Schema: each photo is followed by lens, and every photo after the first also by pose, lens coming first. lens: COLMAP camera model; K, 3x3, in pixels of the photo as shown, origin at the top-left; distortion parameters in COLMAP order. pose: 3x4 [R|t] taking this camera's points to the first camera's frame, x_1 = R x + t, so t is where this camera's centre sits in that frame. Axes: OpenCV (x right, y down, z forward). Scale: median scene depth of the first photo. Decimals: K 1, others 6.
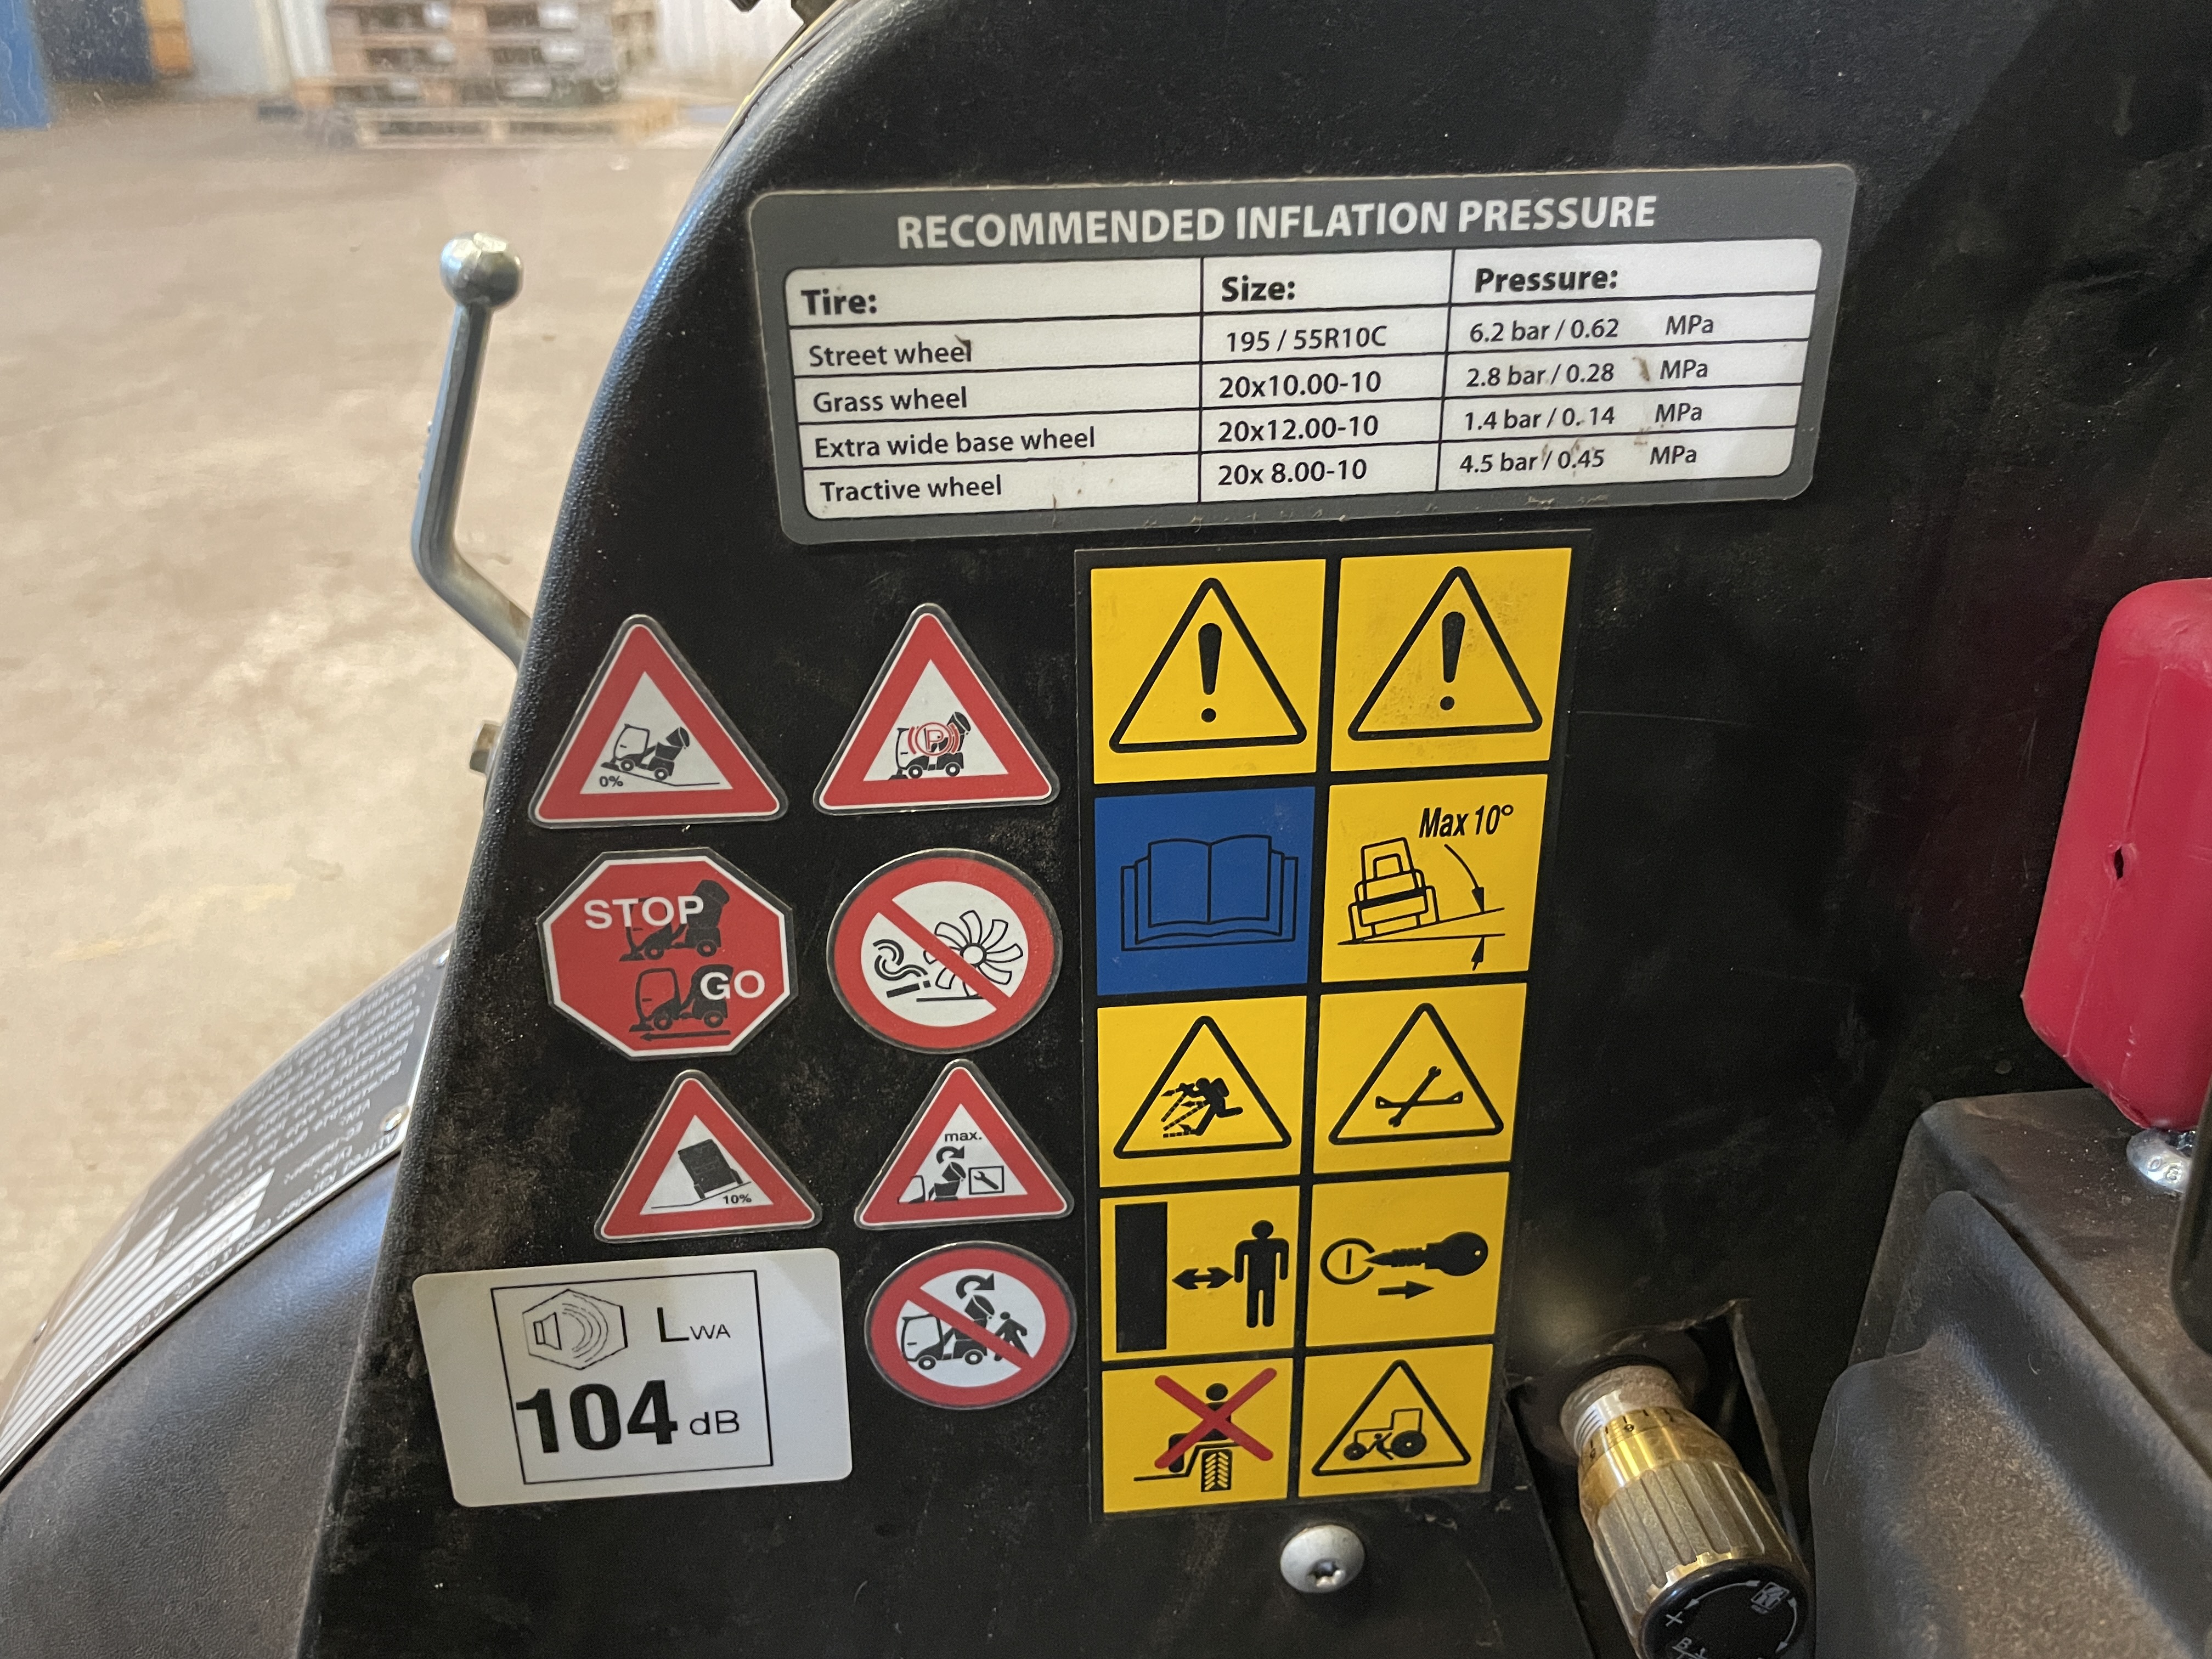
lens RADIAL K [[1678.9, 0, 1127.6], [0, 1678.9, 824.0], [0, 0, 1]] dist [0.088270, -0.129260]
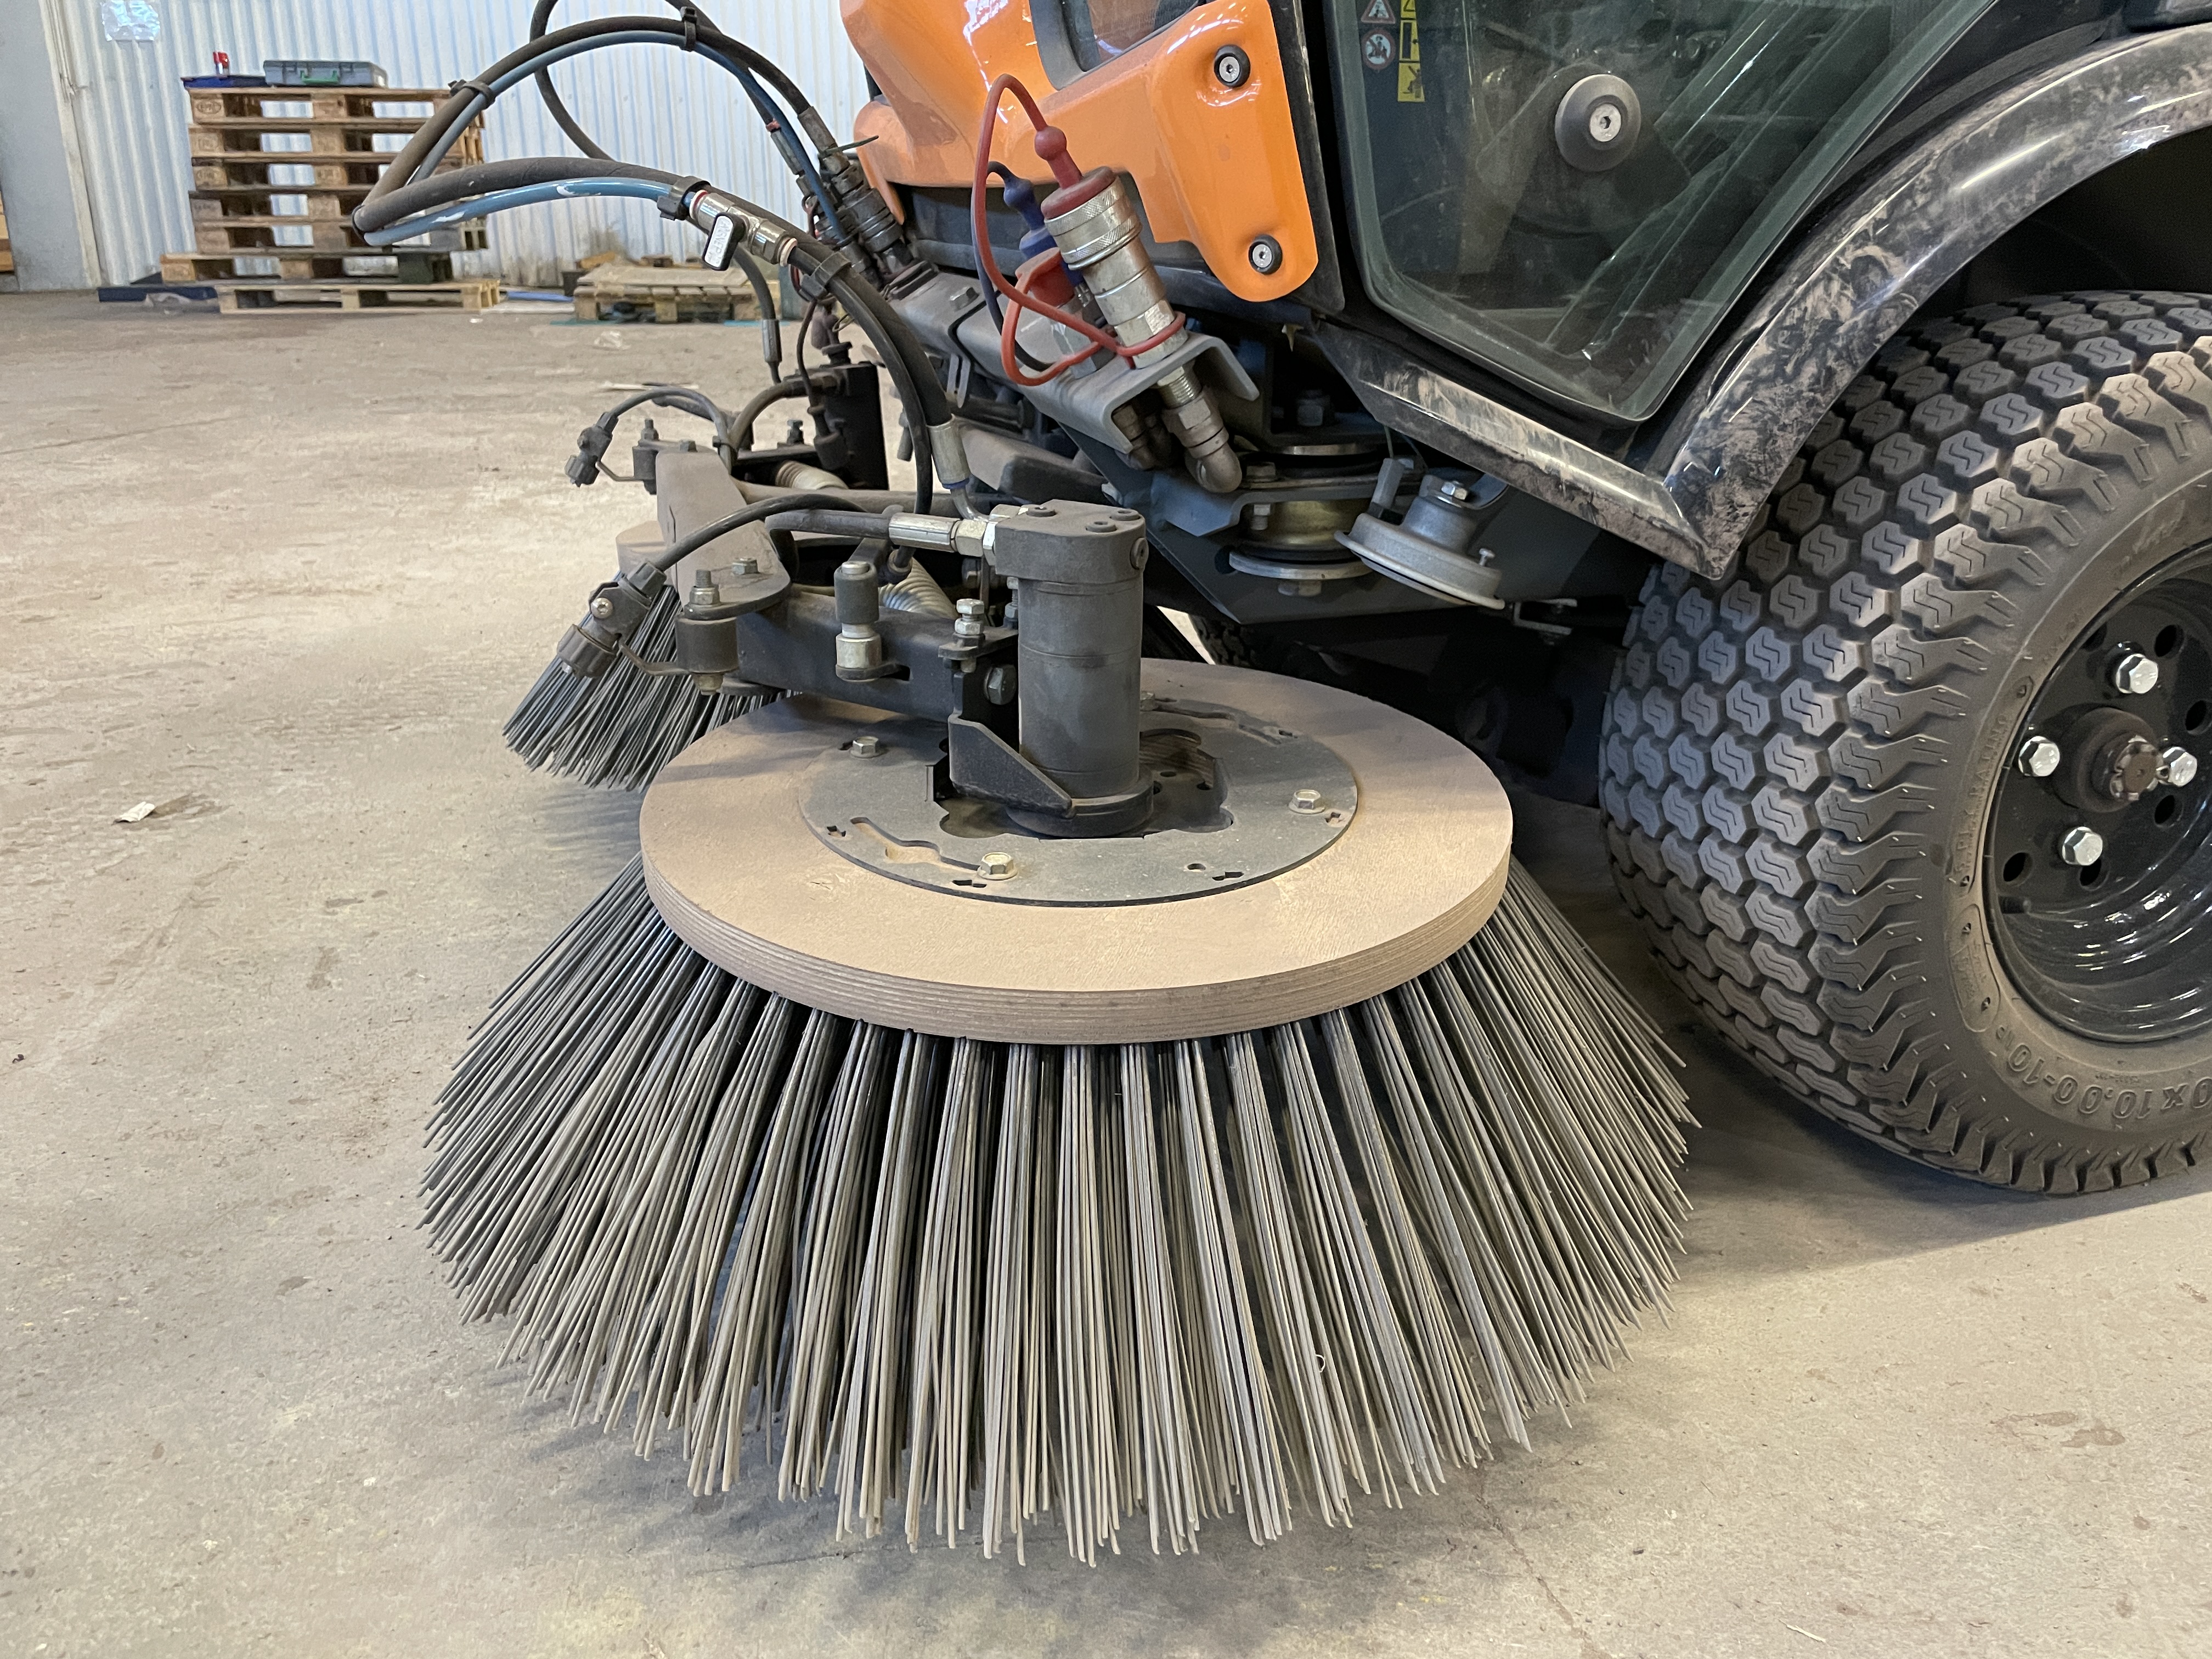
lens RADIAL K [[1678.9, 0, 1127.6], [0, 1678.9, 824.0], [0, 0, 1]] dist [0.088270, -0.129260]
pose [[0.984574, -0.059963, 0.164370, -1.787982], [0.080990, 0.988926, -0.124365, 3.120231], [-0.155093, 0.135759, 0.978527, -3.619328]]
